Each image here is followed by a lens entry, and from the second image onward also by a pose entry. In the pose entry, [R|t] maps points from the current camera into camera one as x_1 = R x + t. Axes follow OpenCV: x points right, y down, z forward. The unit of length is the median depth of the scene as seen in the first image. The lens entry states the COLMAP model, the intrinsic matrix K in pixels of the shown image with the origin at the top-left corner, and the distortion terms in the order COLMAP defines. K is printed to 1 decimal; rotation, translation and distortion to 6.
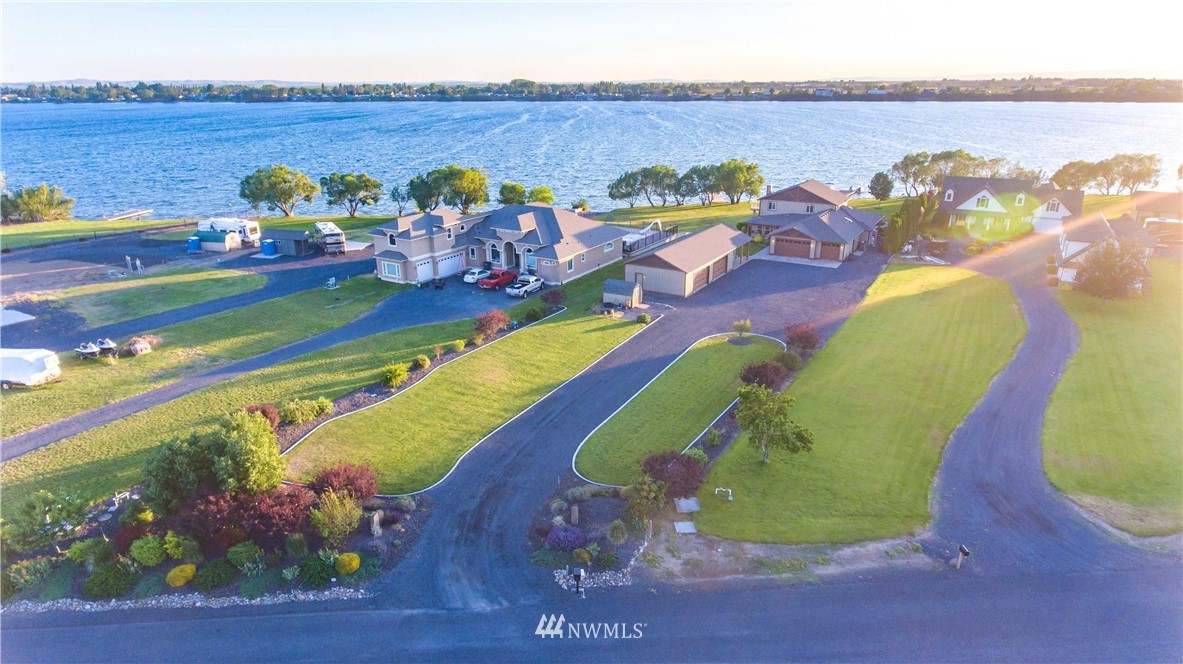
lens RADIAL K [[696.8, 0, 596.7], [0, 696.8, 335.6], [0, 0, 1]] dist [-0.000830, -0.002781]
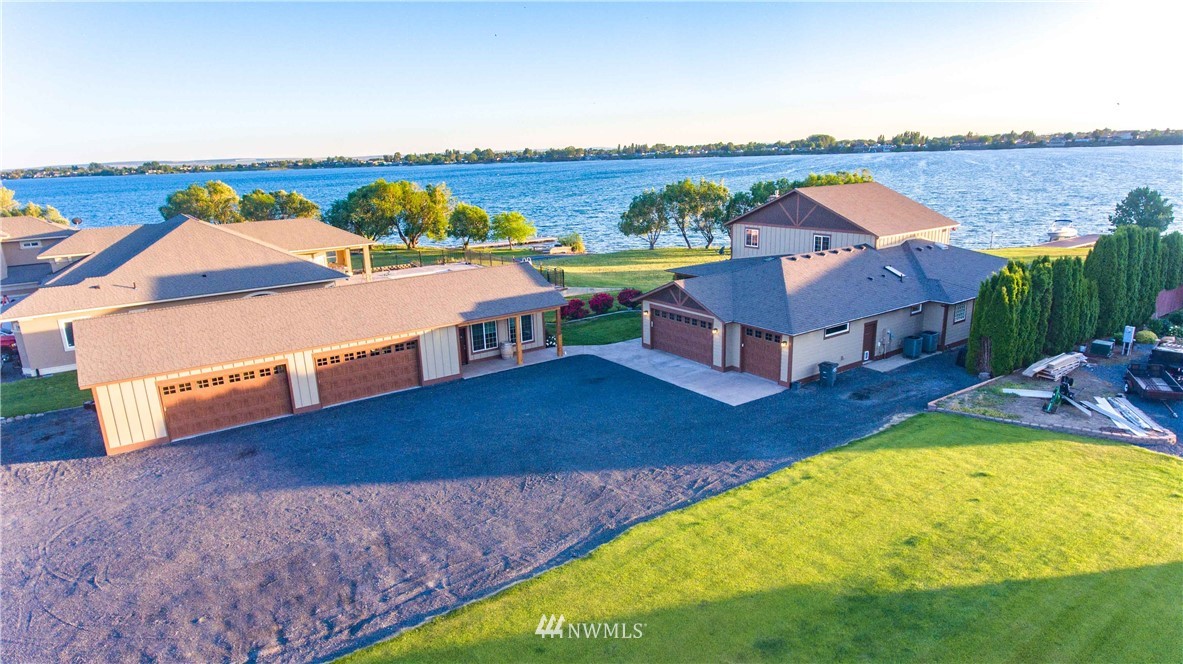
lens RADIAL K [[696.8, 0, 586.9], [0, 696.8, 332.1], [0, 0, 1]] dist [-0.000830, -0.002781]
pose [[0.907266, 0.078103, -0.413242, 0.264922], [-0.113144, 0.991706, -0.060974, -0.066261], [0.405052, 0.102075, 0.908578, 0.424981]]
